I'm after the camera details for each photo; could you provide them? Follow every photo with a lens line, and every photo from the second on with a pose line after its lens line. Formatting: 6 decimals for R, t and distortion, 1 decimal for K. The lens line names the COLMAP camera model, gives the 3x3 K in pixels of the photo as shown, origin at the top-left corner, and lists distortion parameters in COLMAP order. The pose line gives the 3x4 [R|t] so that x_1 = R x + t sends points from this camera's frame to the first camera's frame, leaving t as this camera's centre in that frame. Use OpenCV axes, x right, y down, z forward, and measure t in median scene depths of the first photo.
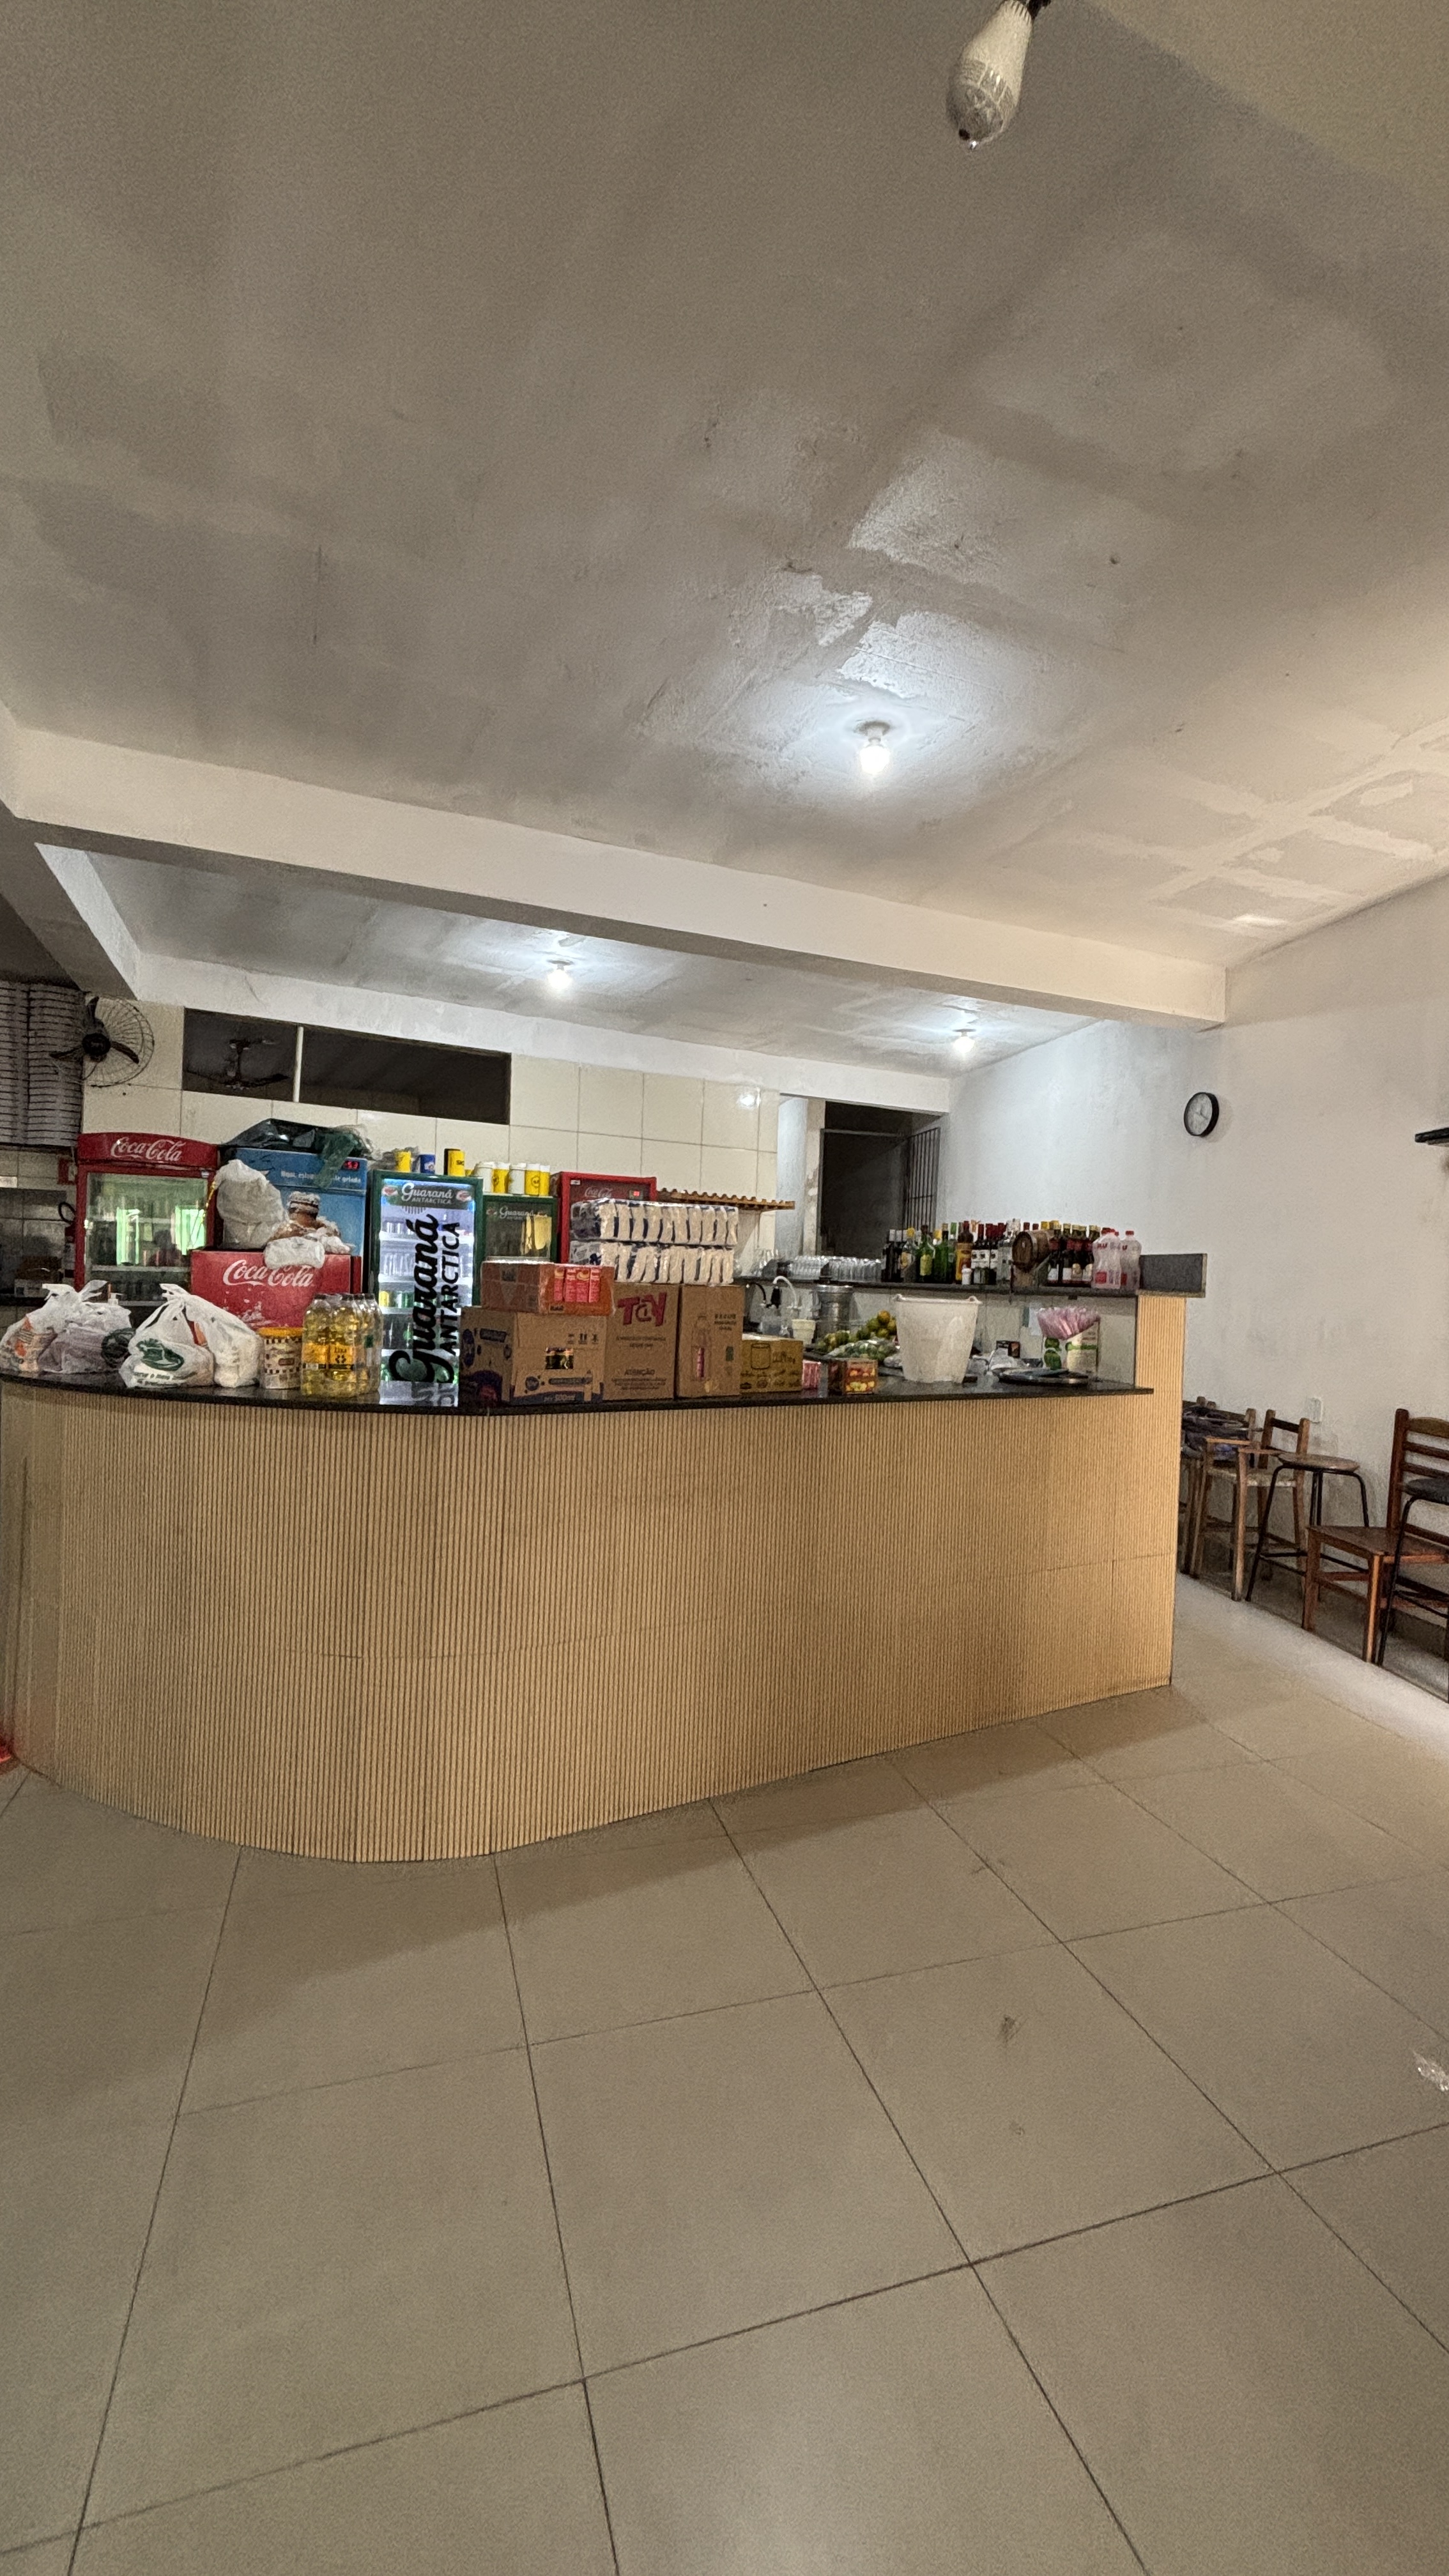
lens RADIAL K [[1039.9, 0, 724.5], [0, 1039.9, 1288.0], [0, 0, 1]] dist [0.001408, -0.000015]
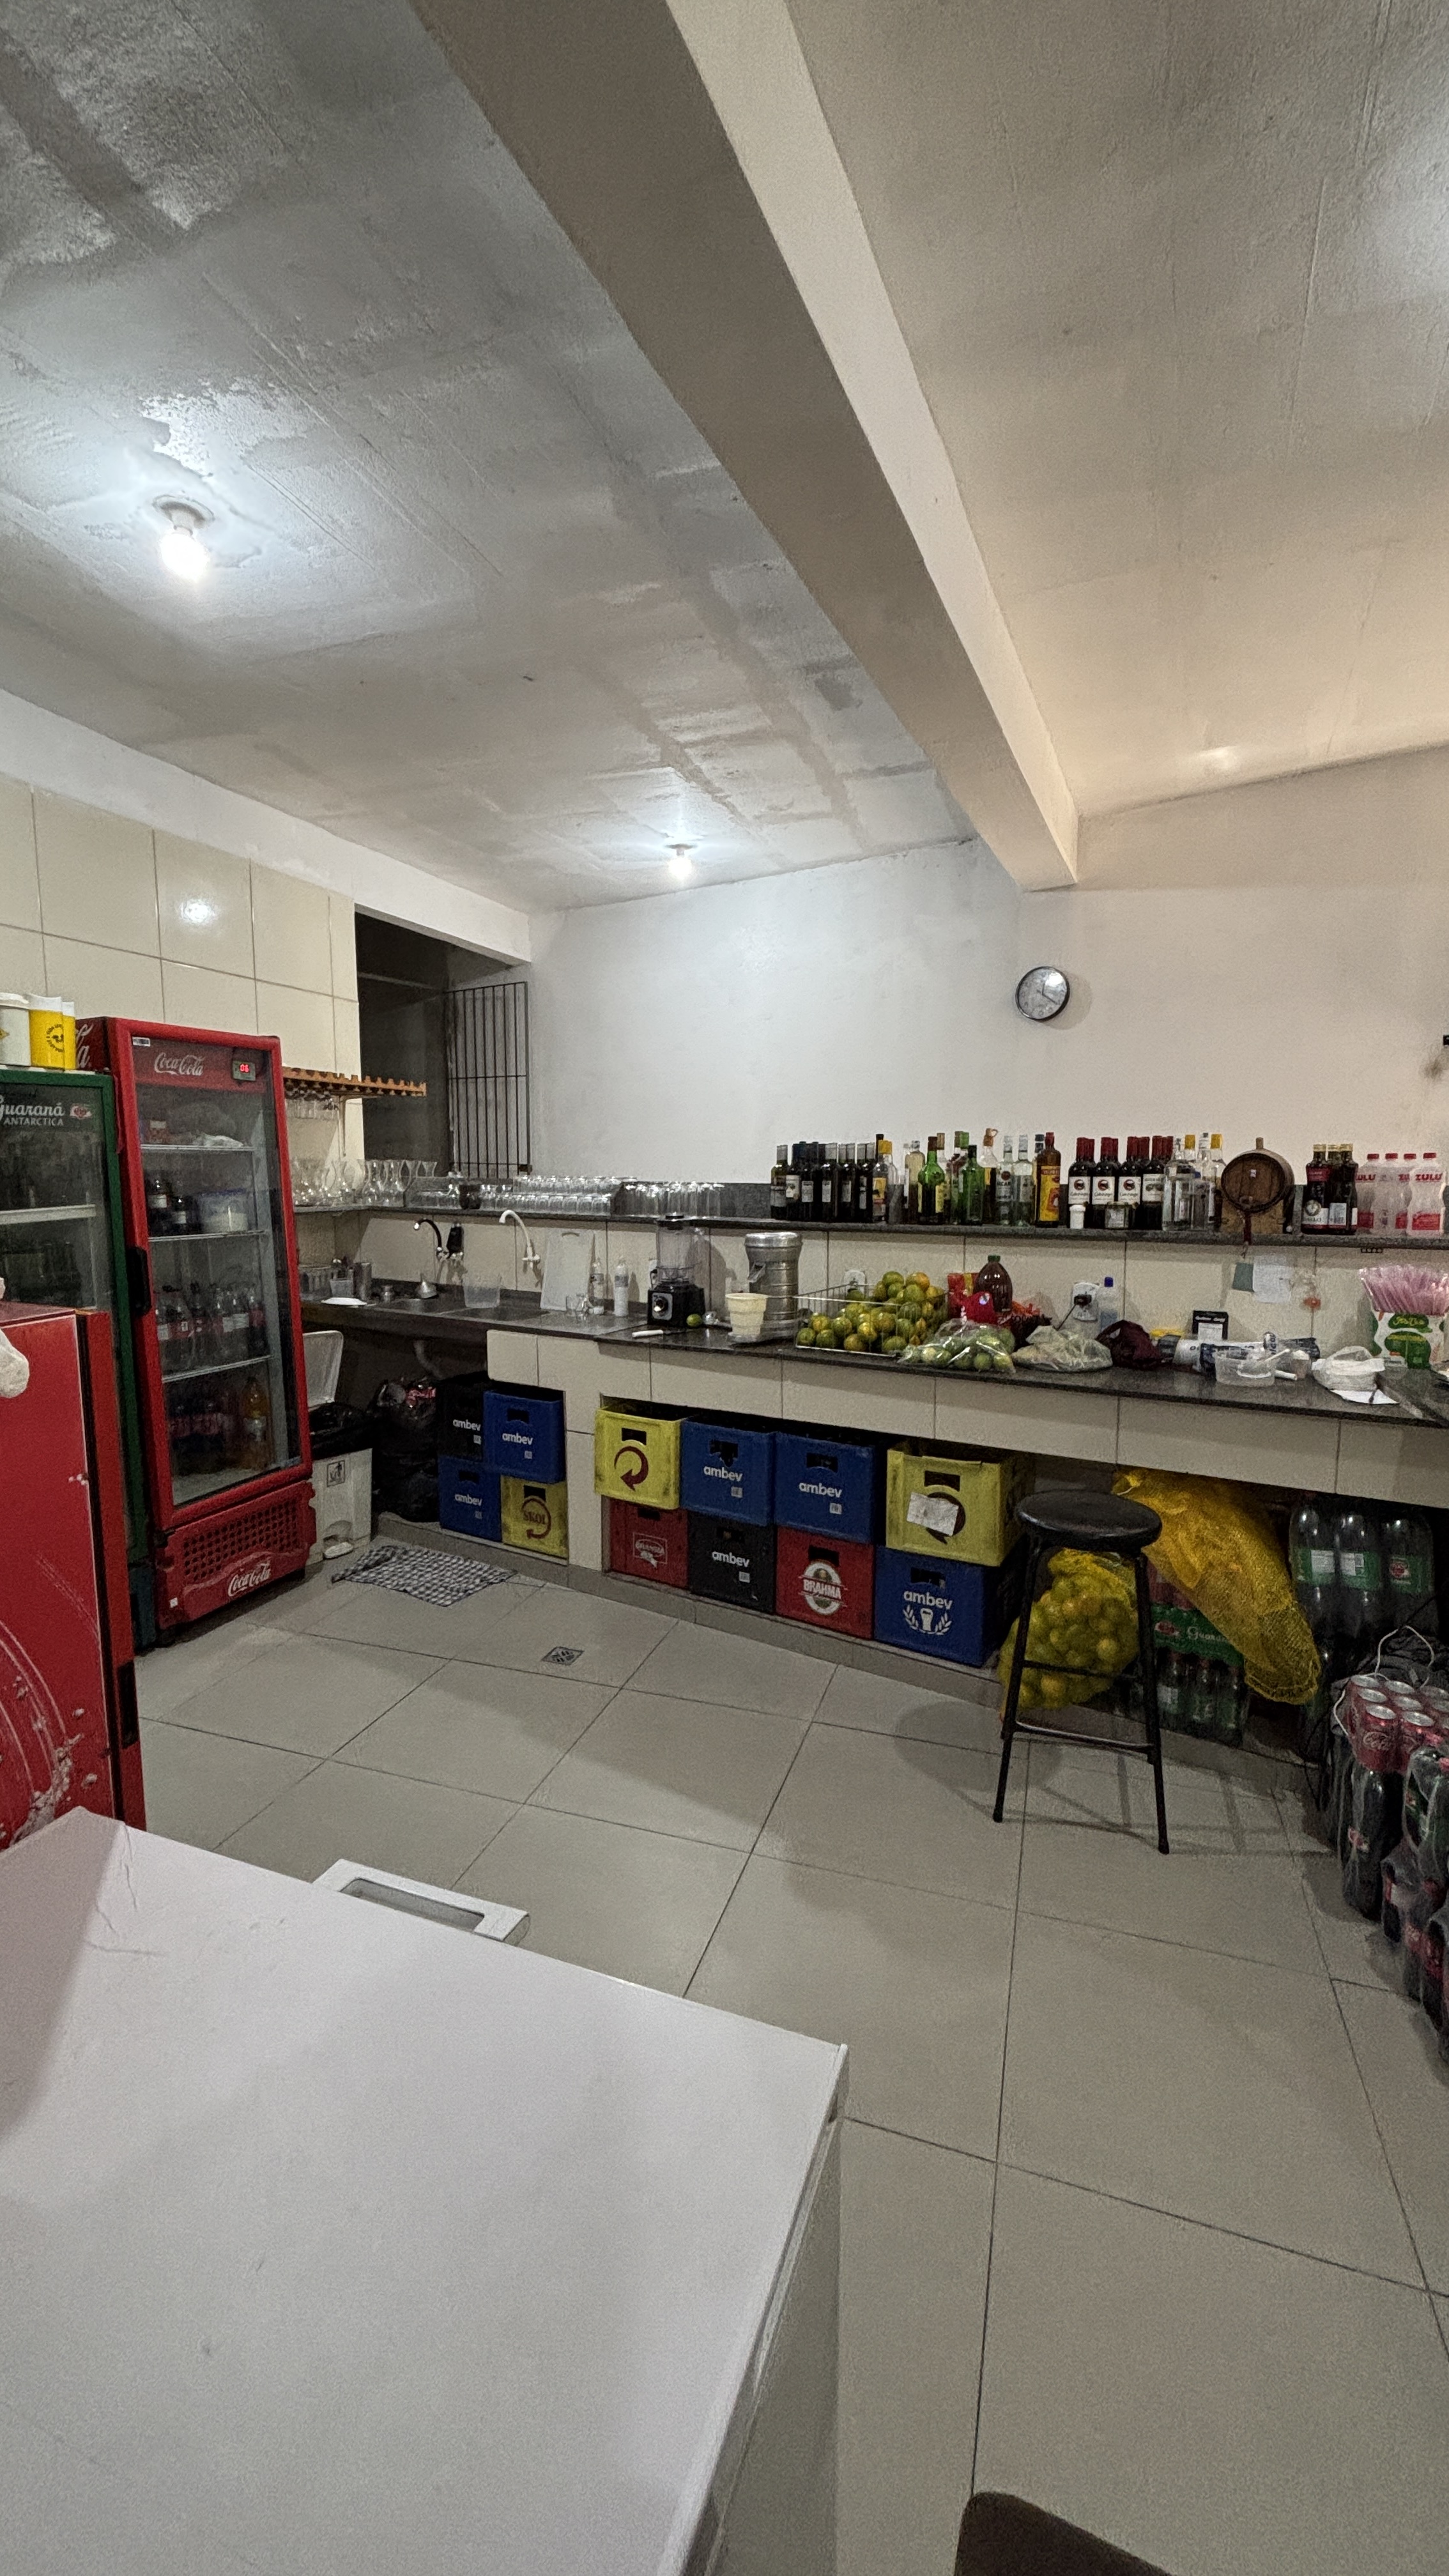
lens RADIAL K [[1039.9, 0, 724.5], [0, 1039.9, 1288.0], [0, 0, 1]] dist [0.001408, -0.000015]
pose [[0.736580, -0.114932, 0.666514, -0.292045], [0.034177, 0.990522, 0.133033, -0.046768], [-0.675486, -0.075211, 0.733527, 0.488789]]
